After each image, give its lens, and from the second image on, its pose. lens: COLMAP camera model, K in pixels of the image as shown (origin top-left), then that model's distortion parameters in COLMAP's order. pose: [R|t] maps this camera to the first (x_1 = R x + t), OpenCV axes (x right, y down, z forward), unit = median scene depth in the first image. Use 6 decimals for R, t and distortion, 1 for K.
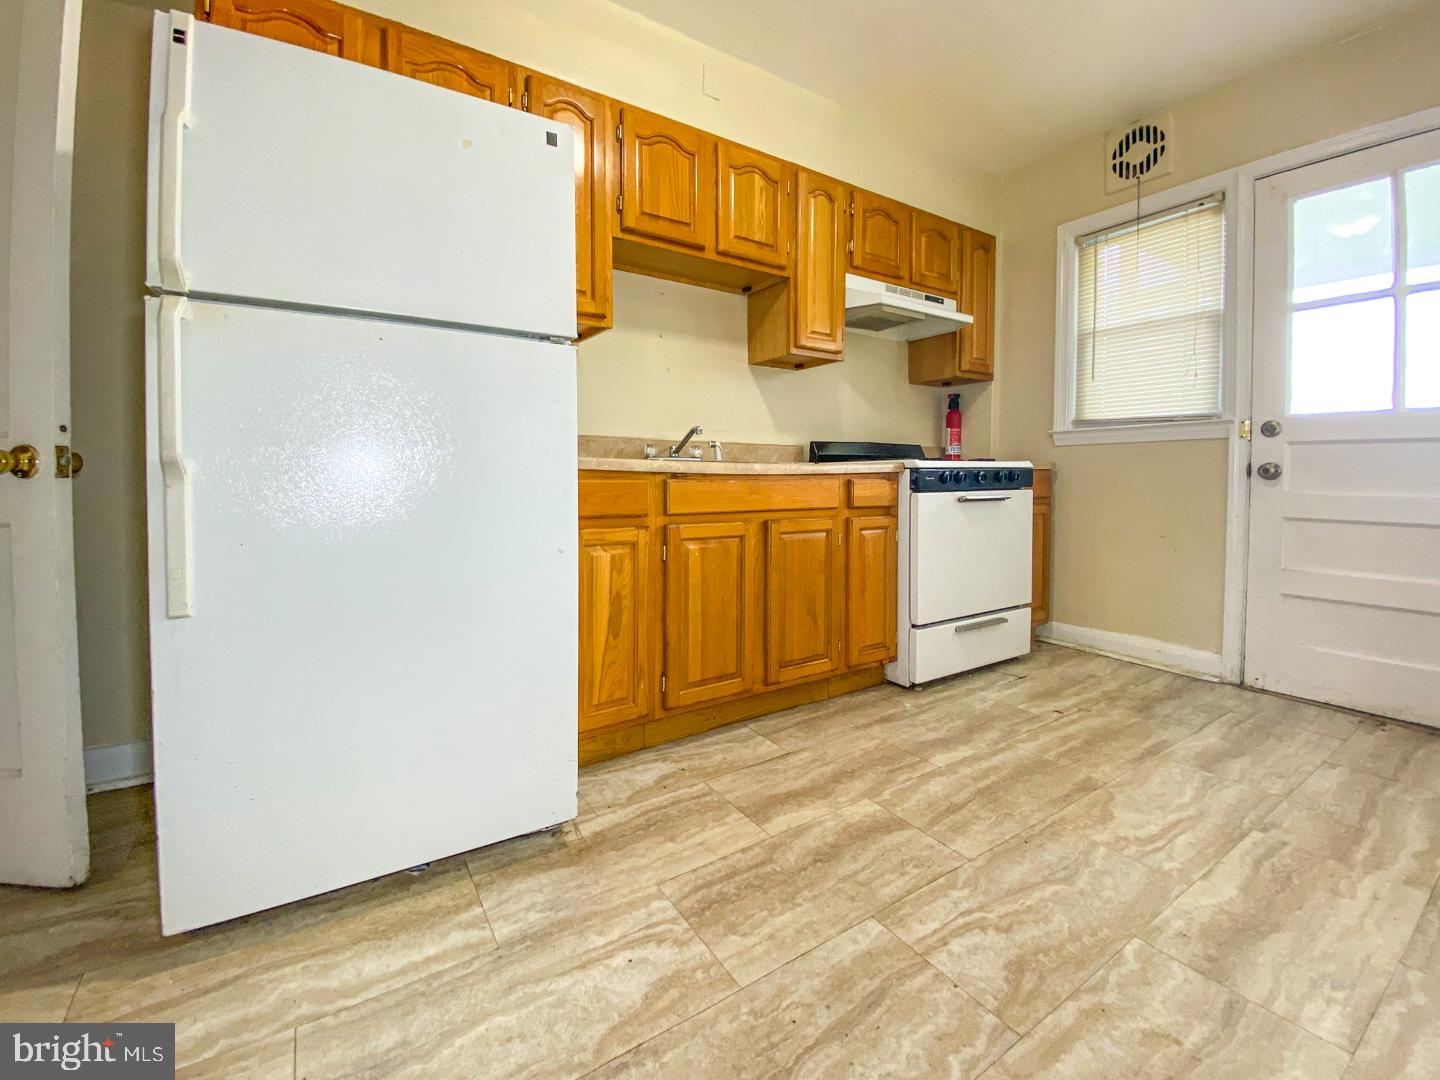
lens RADIAL K [[602.3, 0, 720.0], [0, 602.3, 540.0], [0, 0, 1]] dist [0.016839, -0.018790]
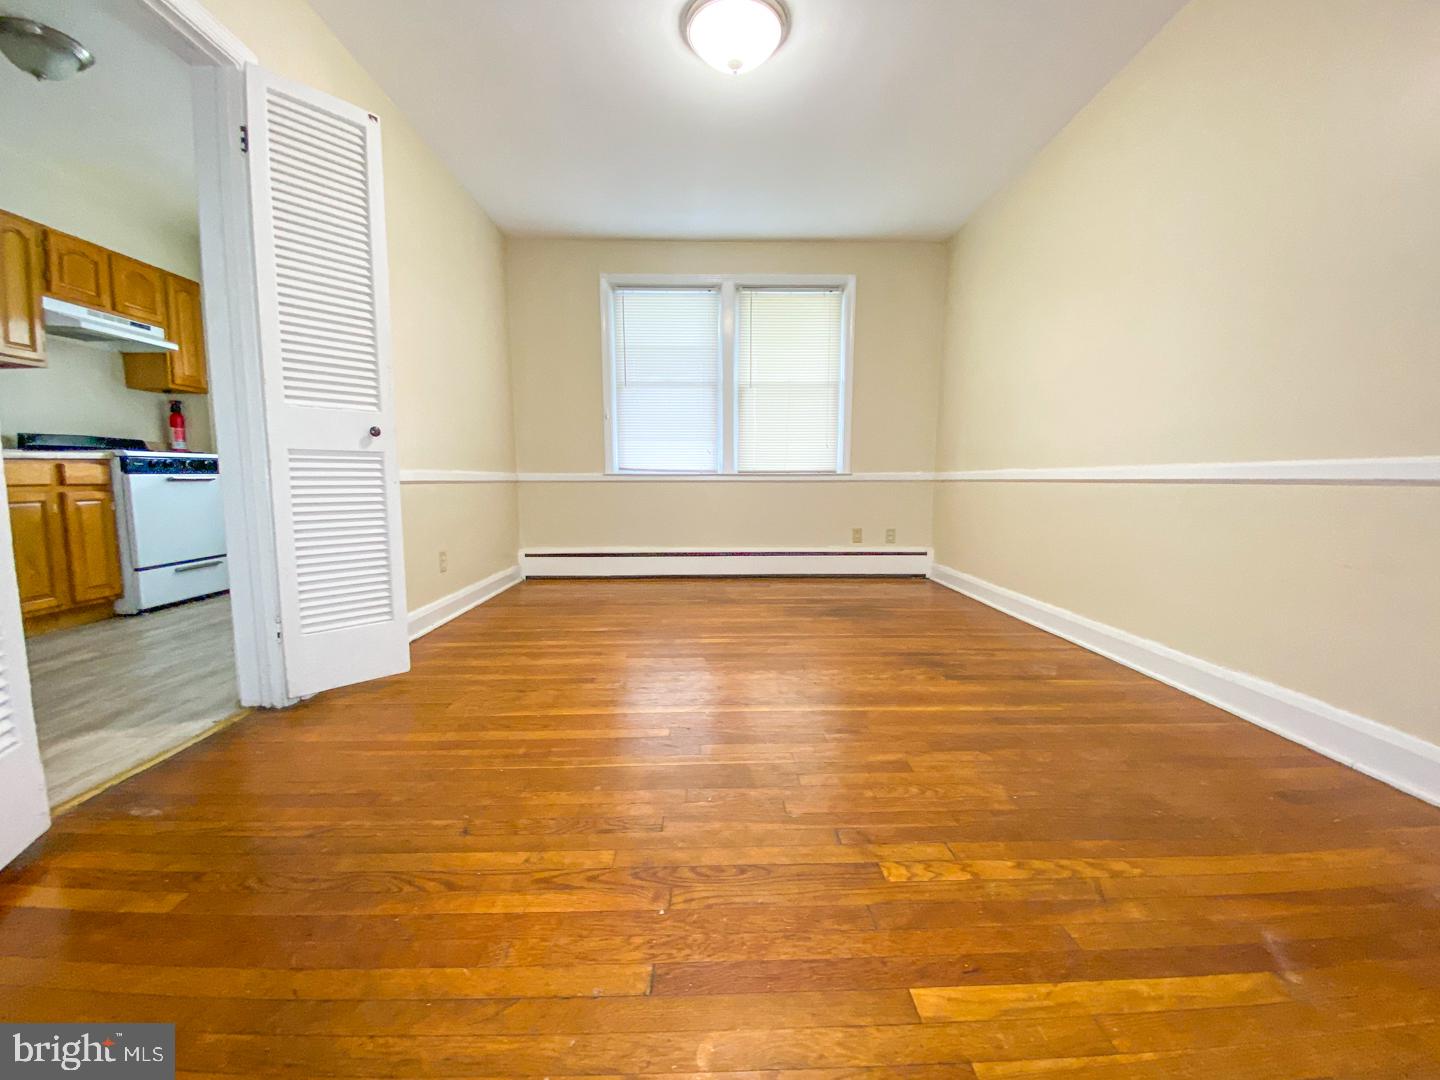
lens RADIAL K [[602.3, 0, 720.0], [0, 602.3, 540.0], [0, 0, 1]] dist [0.016839, -0.018790]
pose [[0.519972, -0.075636, 0.850828, -0.152824], [0.082810, 0.995844, 0.037919, 0.131003], [-0.850160, 0.050740, 0.524074, -0.864020]]
